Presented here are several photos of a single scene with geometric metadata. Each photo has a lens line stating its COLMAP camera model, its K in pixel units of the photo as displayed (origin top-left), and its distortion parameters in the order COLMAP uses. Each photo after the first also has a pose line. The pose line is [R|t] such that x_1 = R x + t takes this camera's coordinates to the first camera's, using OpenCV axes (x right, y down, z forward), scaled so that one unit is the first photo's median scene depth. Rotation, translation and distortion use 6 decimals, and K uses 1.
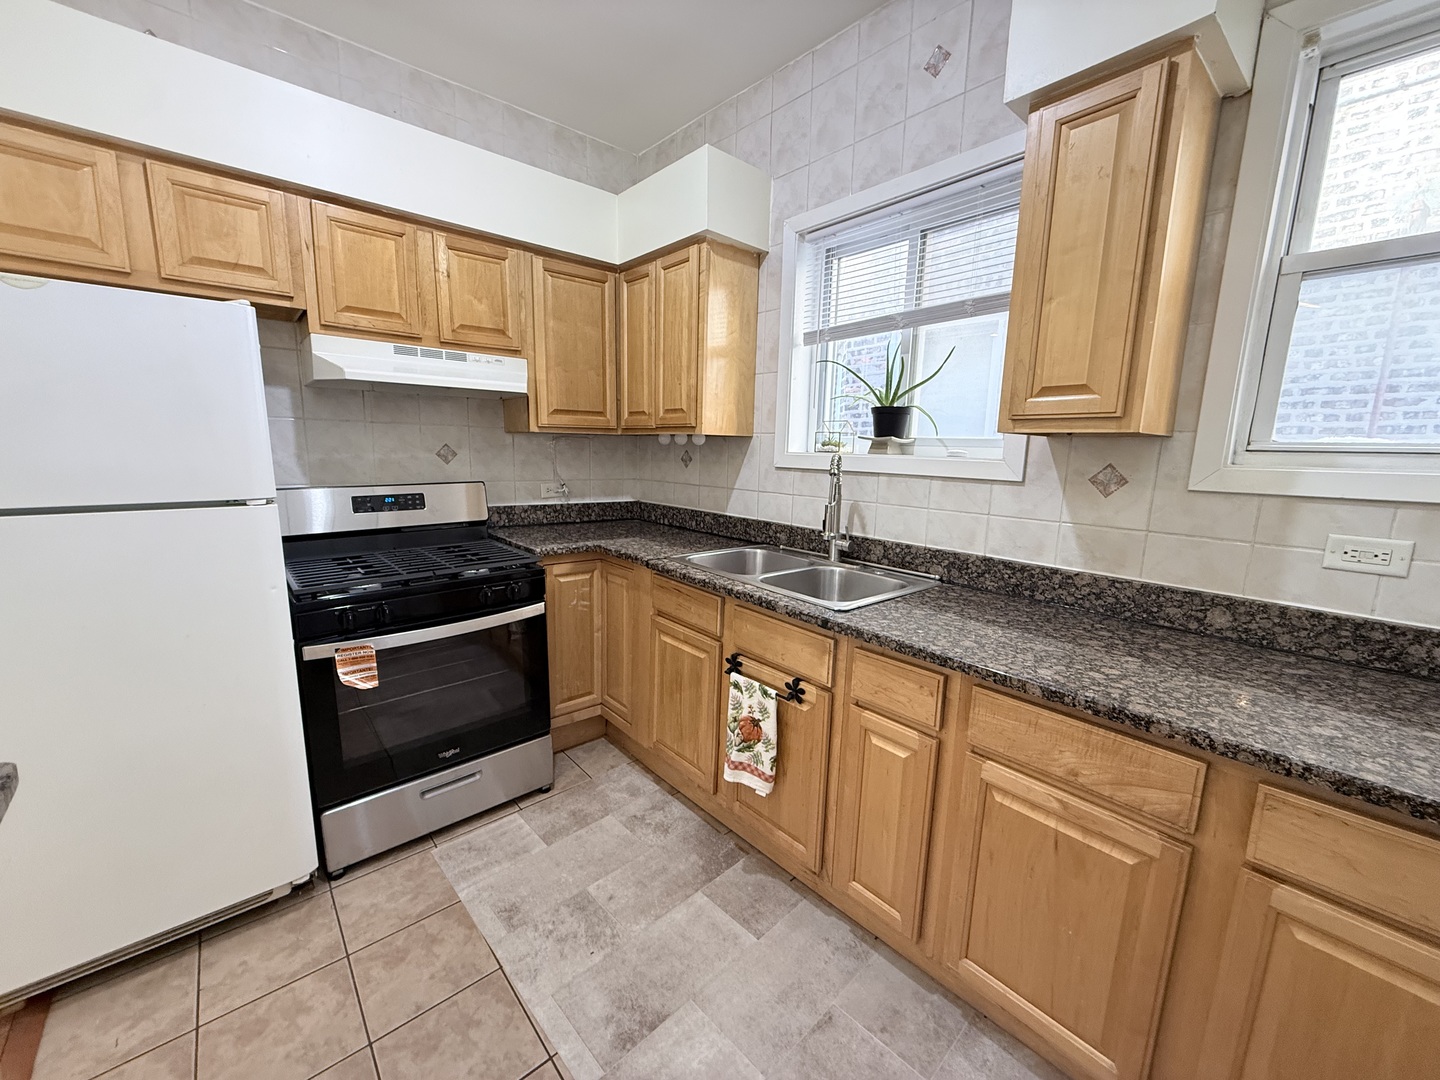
lens RADIAL K [[570.1, 0, 718.5], [0, 570.1, 542.8], [0, 0, 1]] dist [-0.000129, -0.000212]
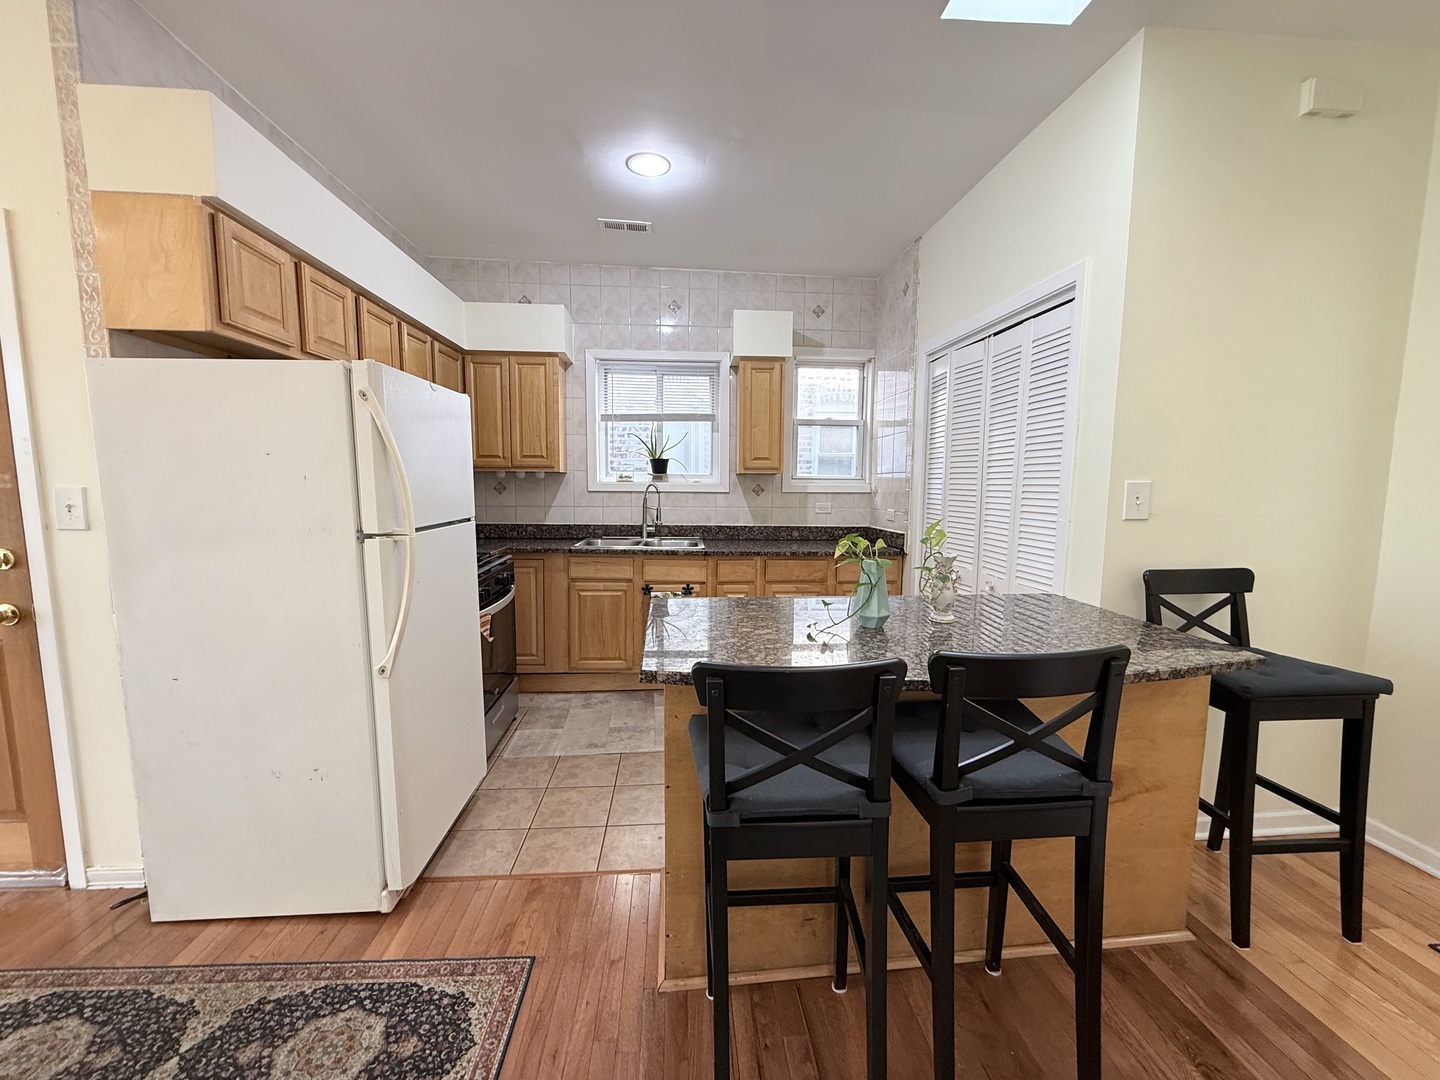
lens RADIAL K [[570.1, 0, 718.6], [0, 570.1, 543.2], [0, 0, 1]] dist [-0.000129, -0.000212]
pose [[0.601355, -0.101871, 0.792461, -1.178818], [0.138044, 0.990170, 0.022533, 0.038454], [-0.786966, 0.095844, 0.609506, -0.349087]]
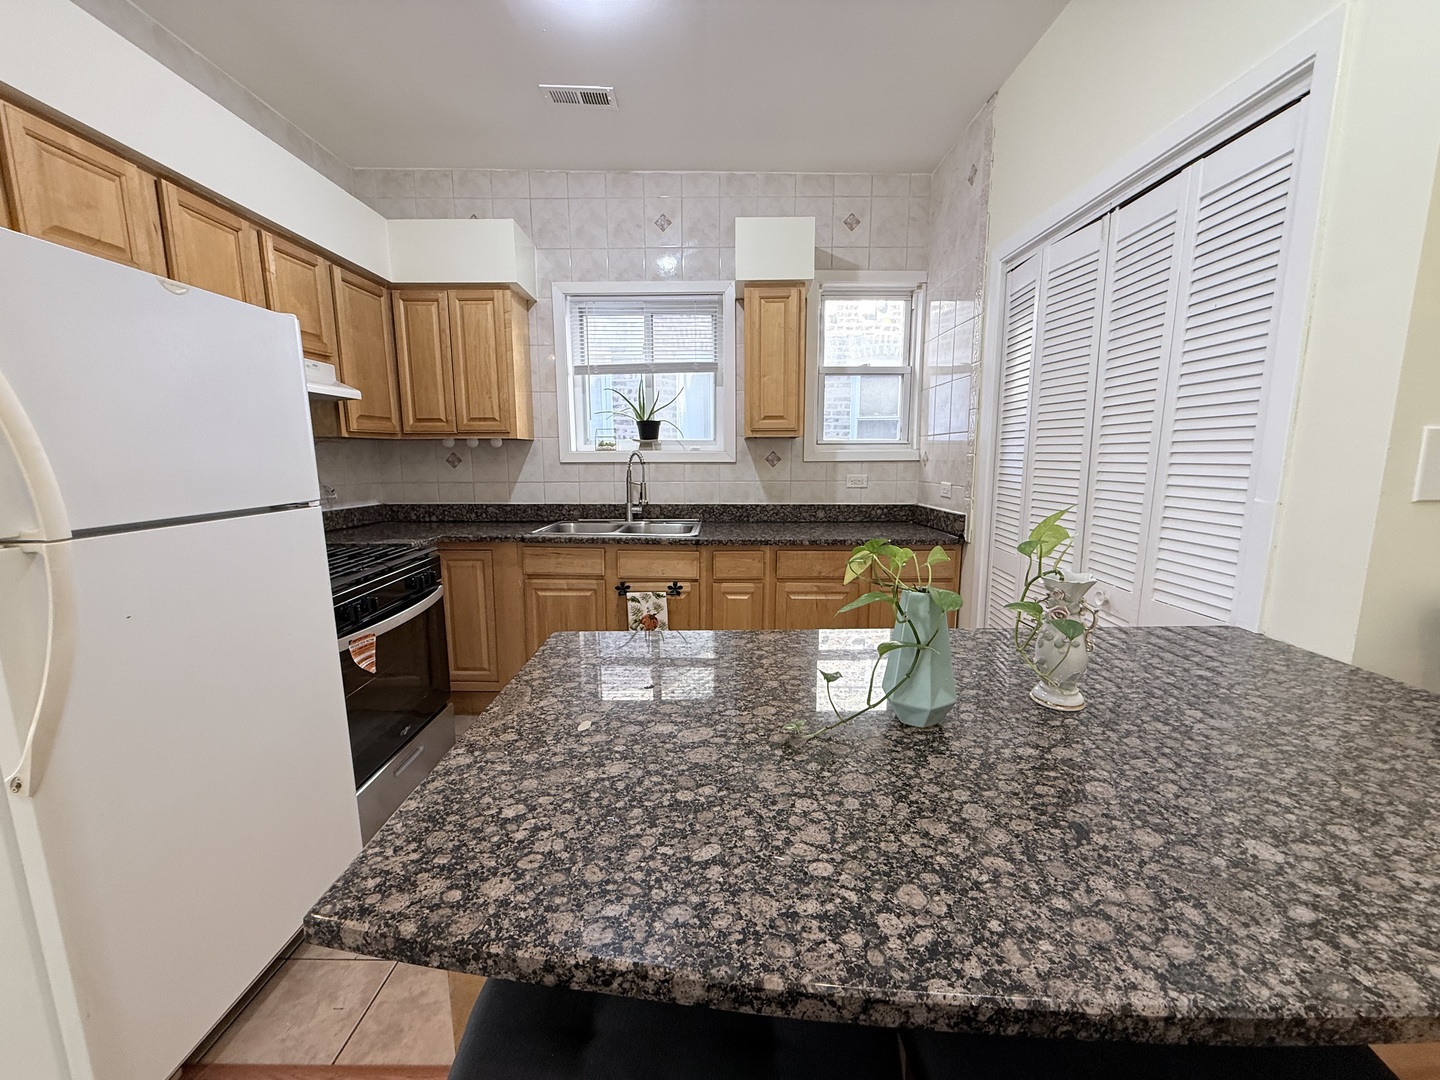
lens RADIAL K [[570.1, 0, 718.5], [0, 570.1, 542.7], [0, 0, 1]] dist [-0.000129, -0.000212]
pose [[0.659869, -0.138985, 0.738415, -0.788350], [0.143349, 0.987980, 0.057858, 0.033961], [-0.737580, 0.067673, 0.671860, -0.189978]]
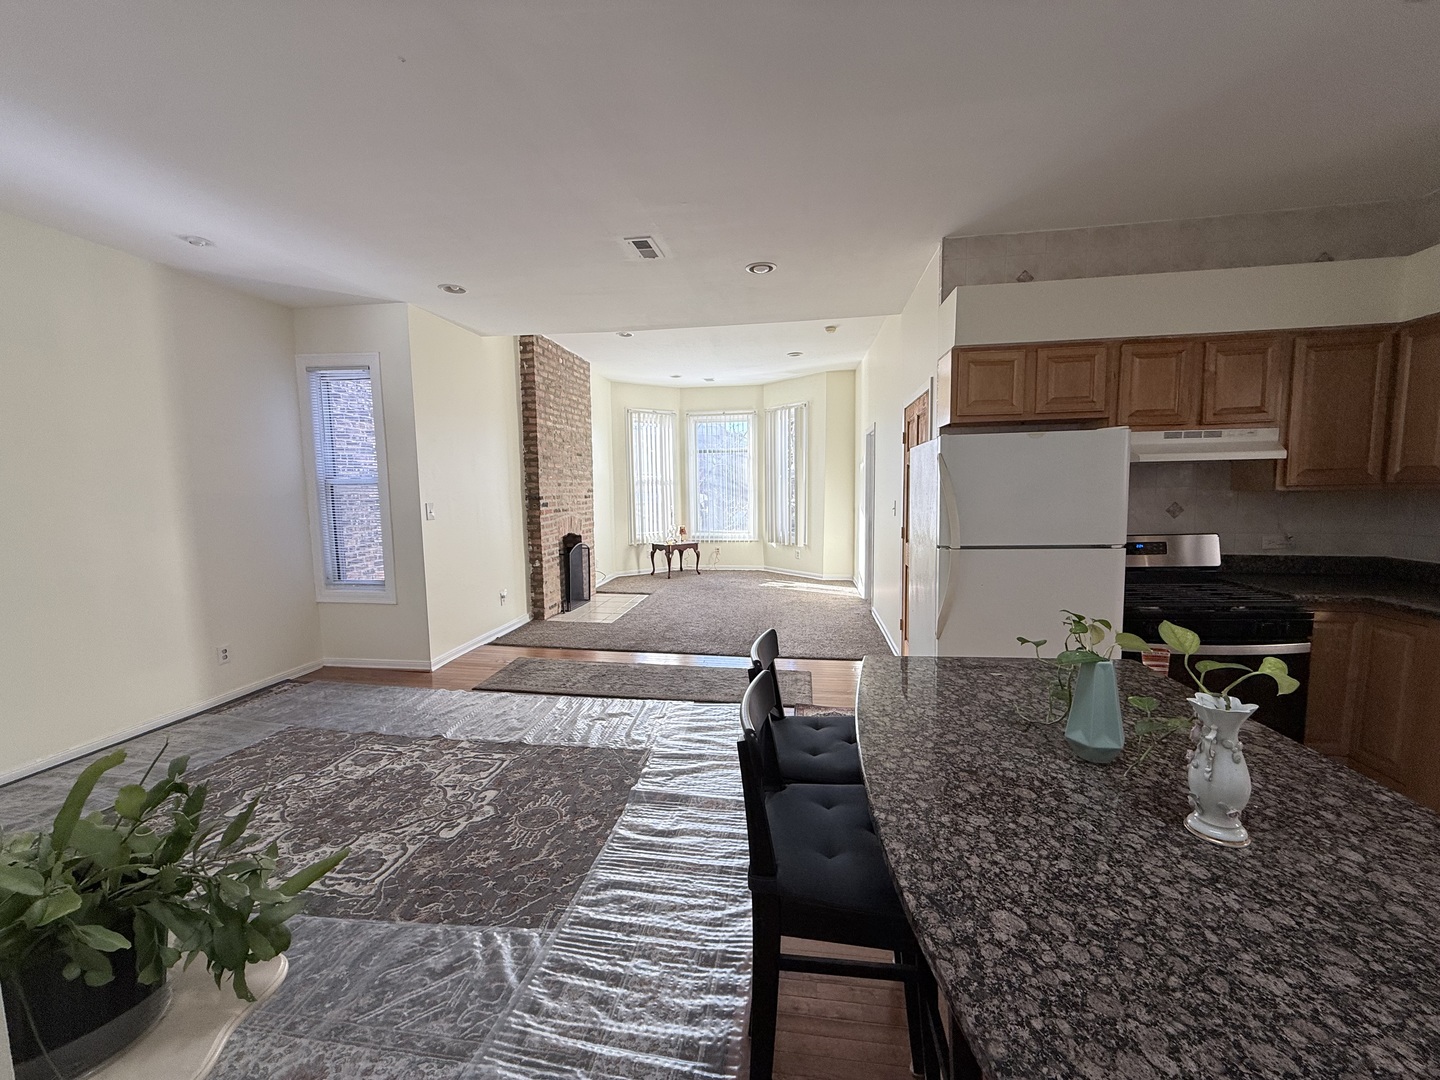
lens RADIAL K [[570.1, 0, 714.4], [0, 570.1, 541.3], [0, 0, 1]] dist [-0.000129, -0.000212]
pose [[0.651622, 0.041341, -0.757416, -0.232514], [-0.096677, 0.994897, -0.028870, 0.051231], [0.752358, 0.092037, 0.652294, -0.659043]]
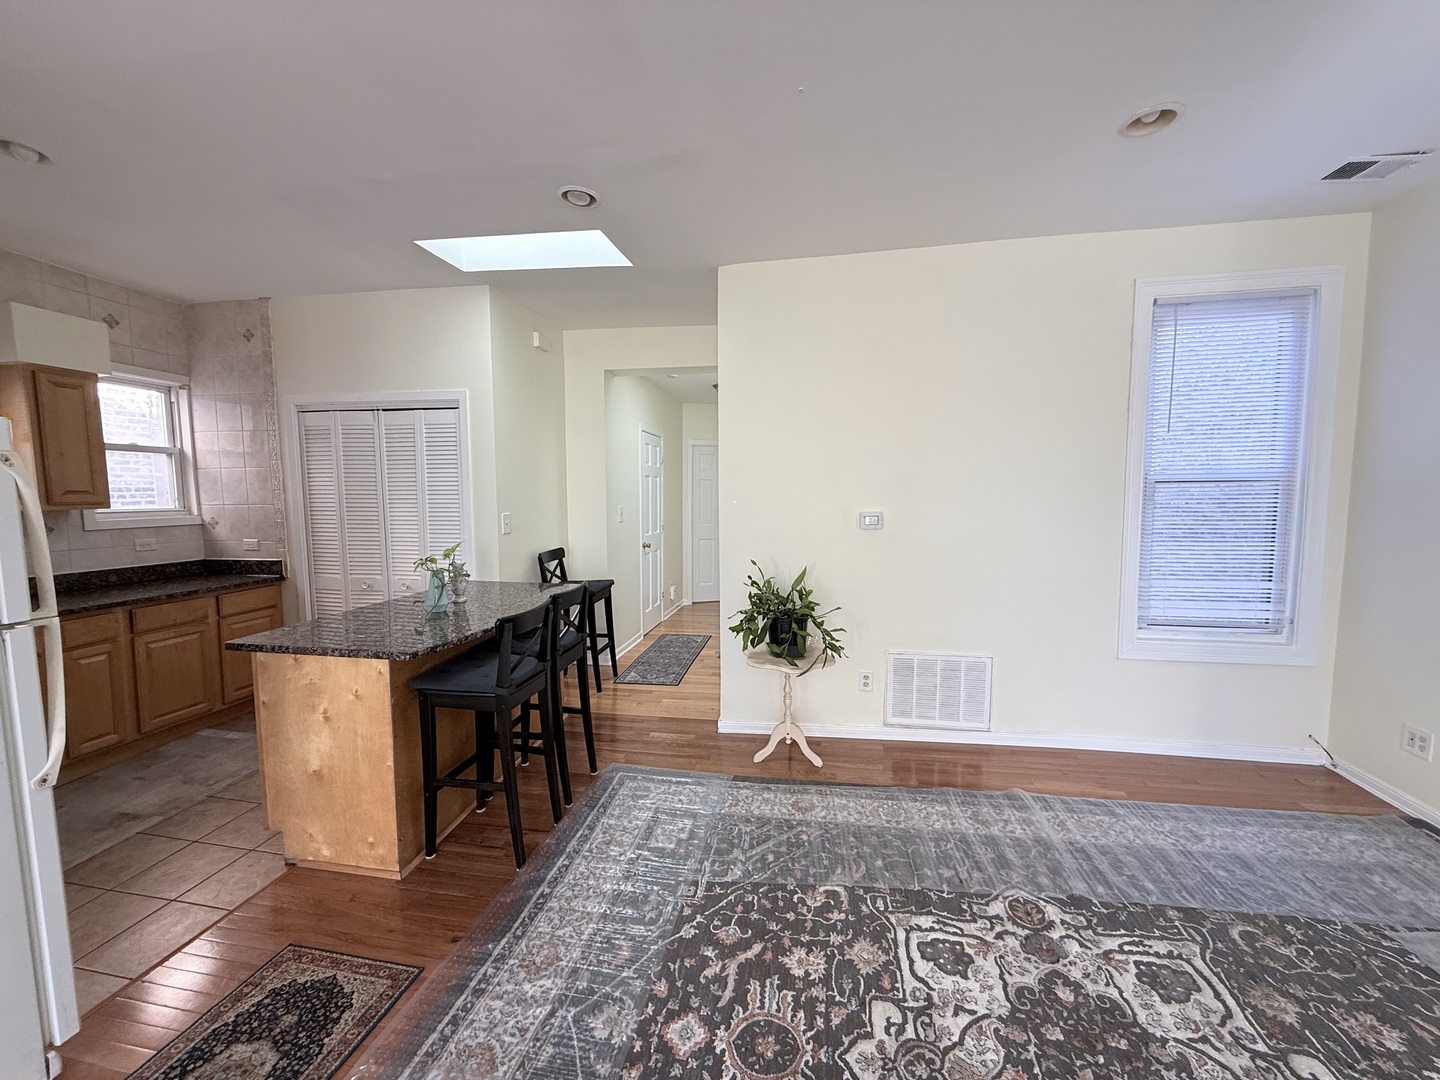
lens RADIAL K [[570.1, 0, 715.6], [0, 570.1, 542.8], [0, 0, 1]] dist [-0.000129, -0.000212]
pose [[-0.620239, -0.088878, 0.779361, -1.846156], [0.118737, 0.971474, 0.205281, -0.149028], [-0.775374, 0.219862, -0.591993, 0.247832]]
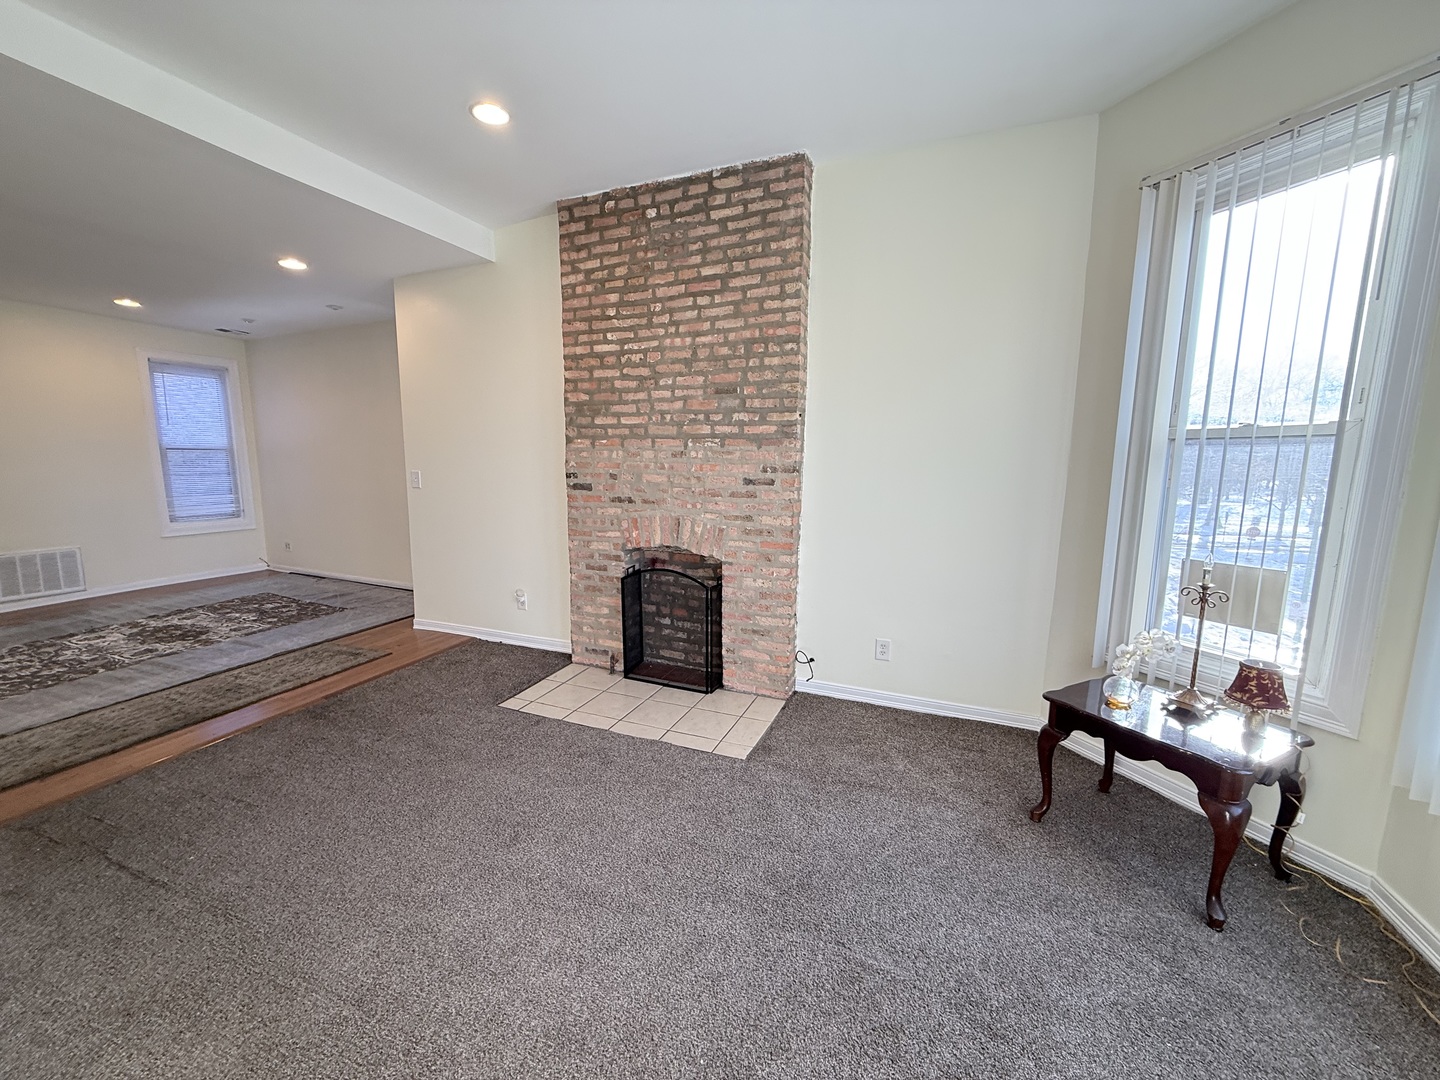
lens RADIAL K [[570.1, 0, 716.7], [0, 570.1, 540.4], [0, 0, 1]] dist [-0.000129, -0.000212]
pose [[-0.892443, 0.029065, -0.450223, -2.588790], [-0.105333, 0.956920, 0.270571, -0.508309], [0.438691, 0.288893, -0.850935, 2.362636]]
